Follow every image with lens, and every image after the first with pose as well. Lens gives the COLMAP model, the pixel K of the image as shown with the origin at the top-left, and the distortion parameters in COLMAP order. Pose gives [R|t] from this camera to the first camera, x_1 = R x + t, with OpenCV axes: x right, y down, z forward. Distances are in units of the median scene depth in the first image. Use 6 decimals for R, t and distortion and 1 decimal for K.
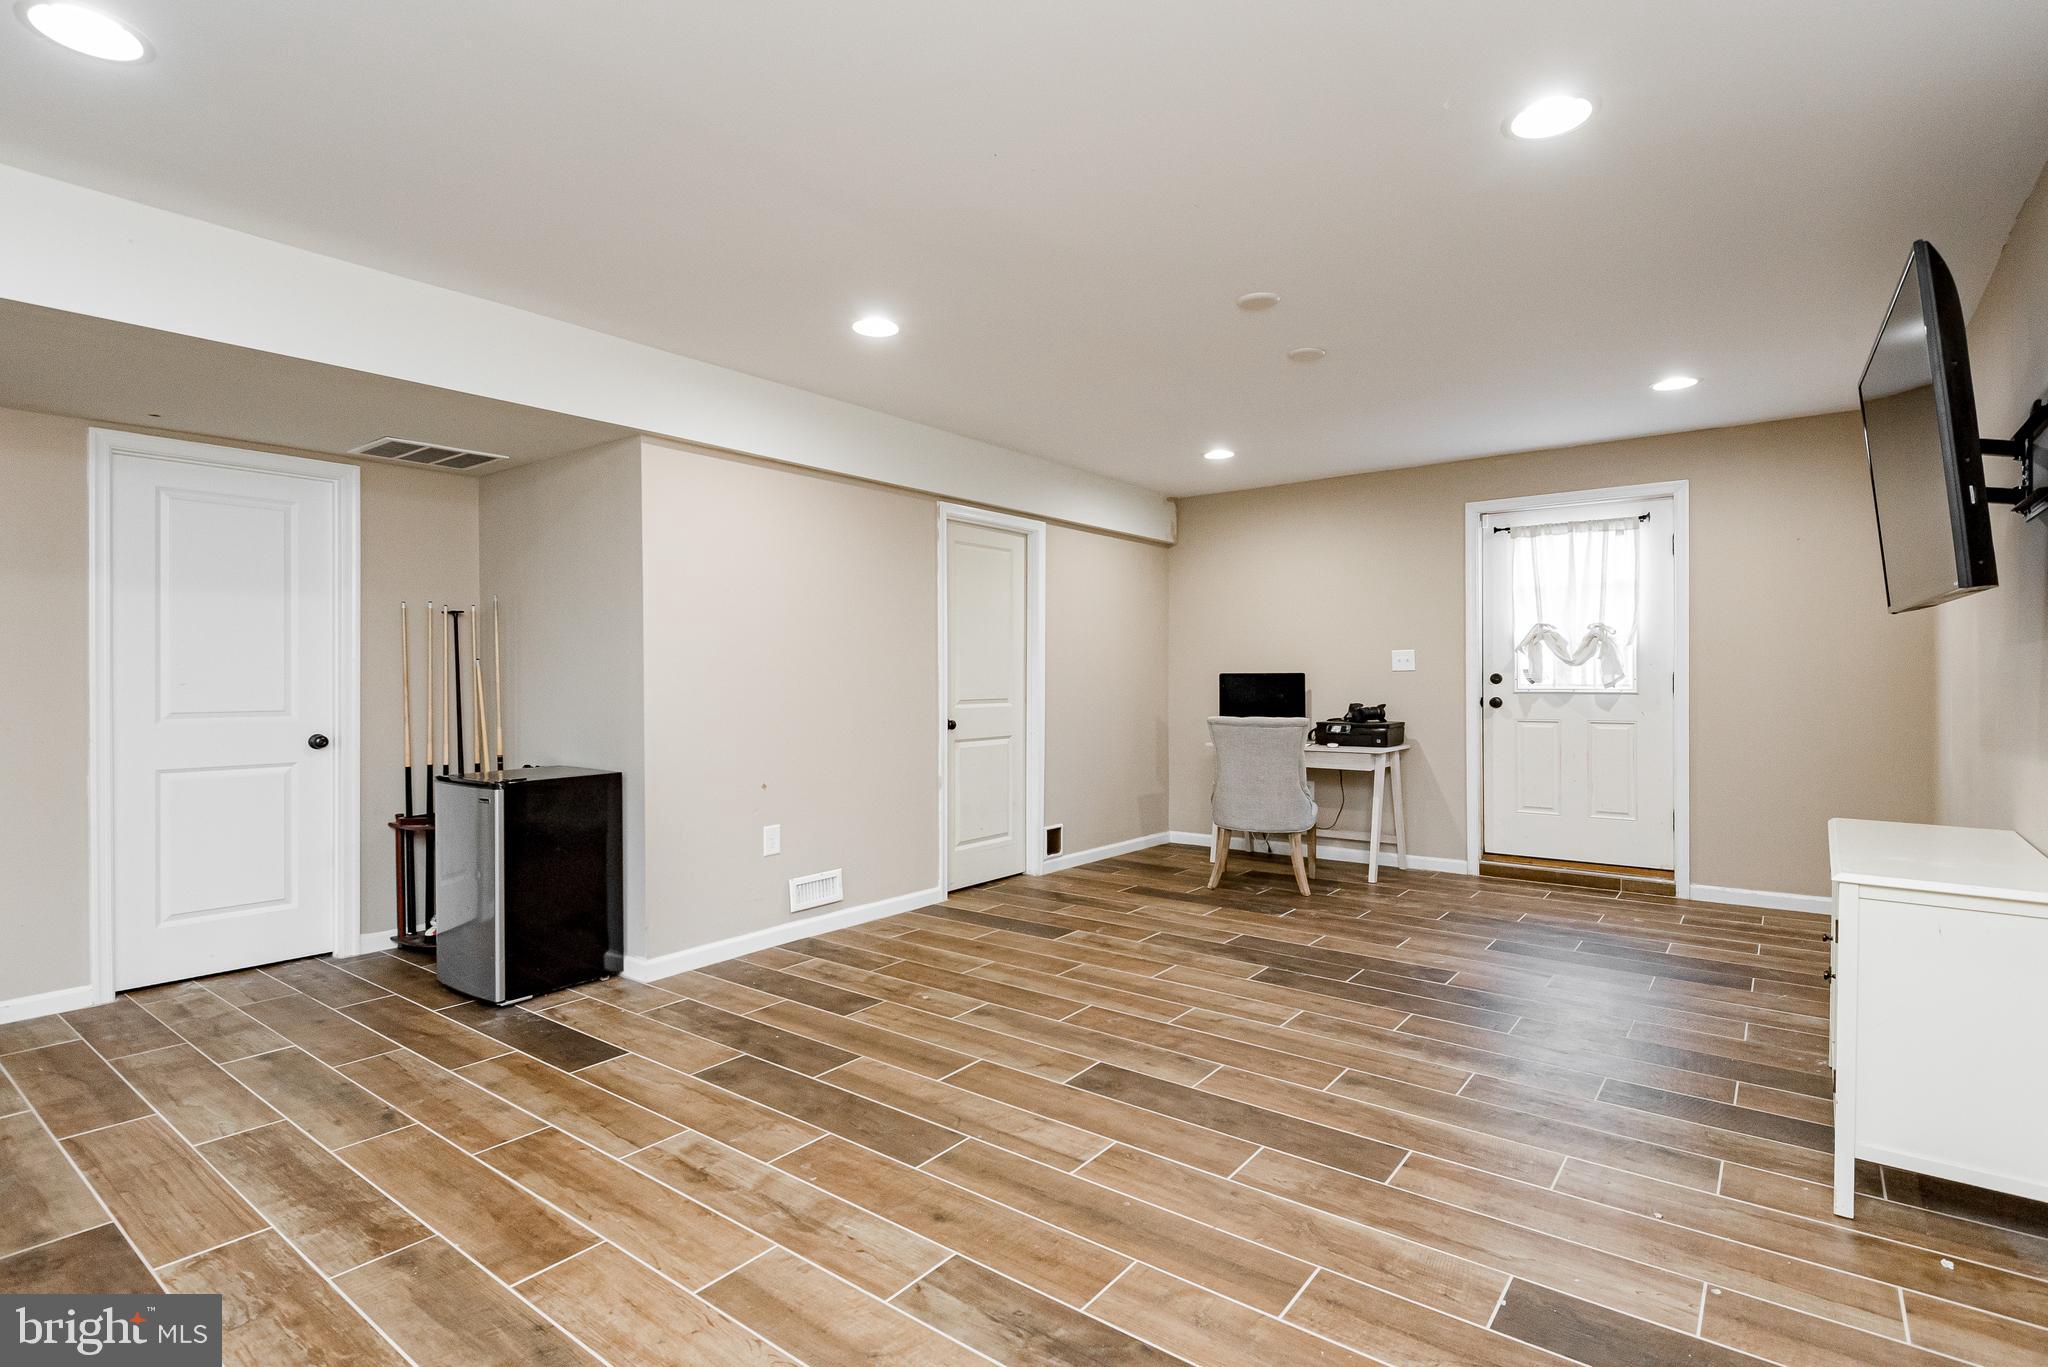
lens RADIAL K [[966.7, 0, 1006.5], [0, 966.7, 663.3], [0, 0, 1]] dist [0.029252, -0.019545]
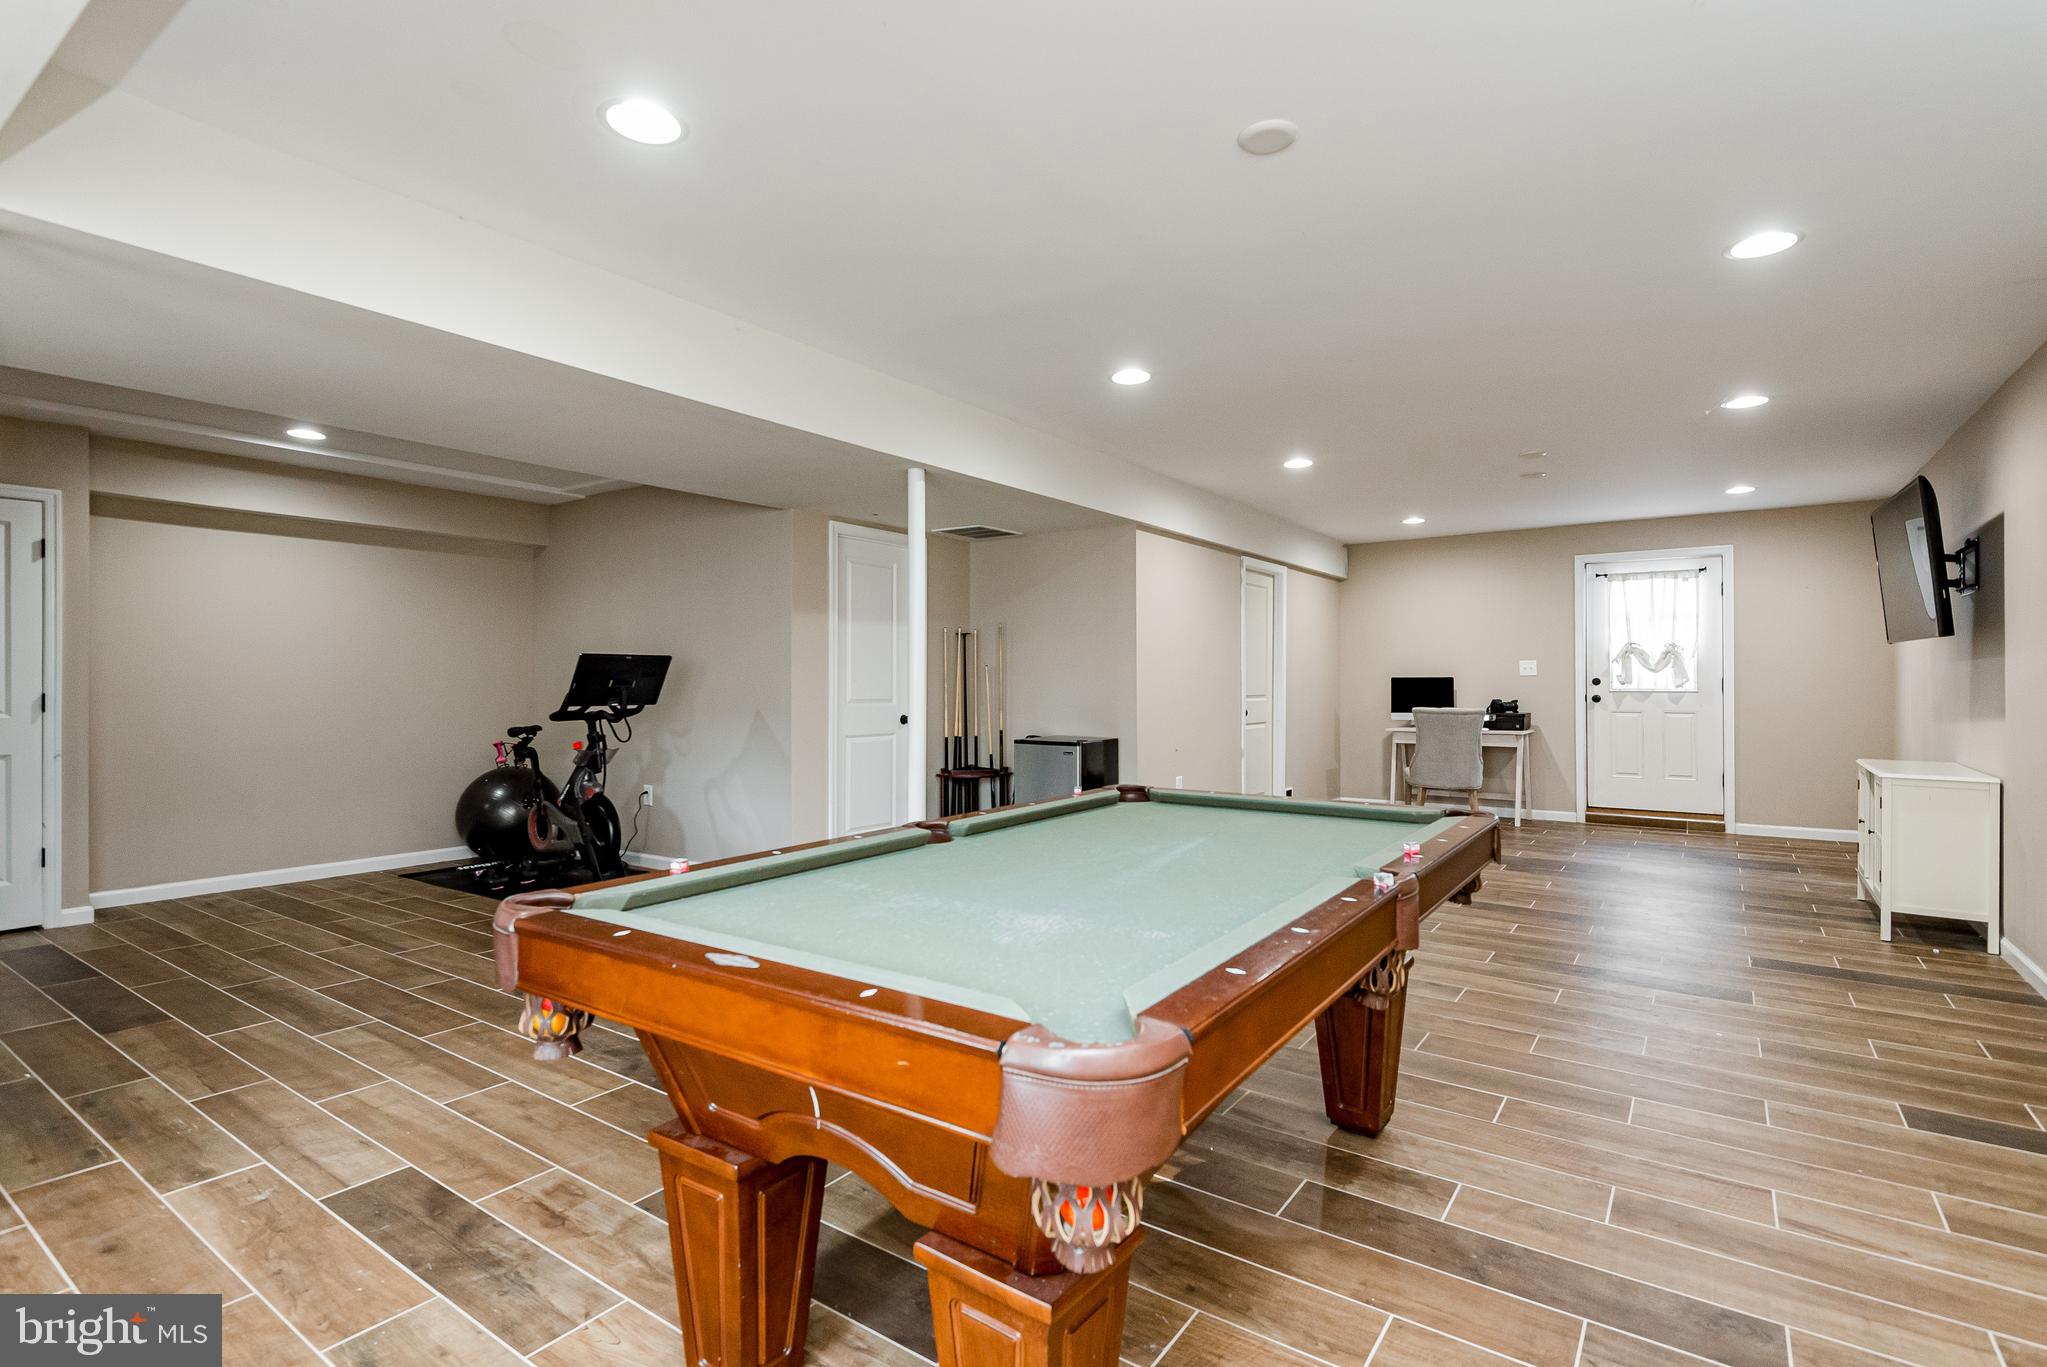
lens RADIAL K [[976.4, 0, 1020.8], [0, 976.4, 659.0], [0, 0, 1]] dist [-0.003404, -0.000657]
pose [[0.998491, 0.004490, 0.054734, -0.415921], [-0.004008, 0.999952, -0.008907, -0.000921], [-0.054772, 0.008675, 0.998461, -0.367850]]
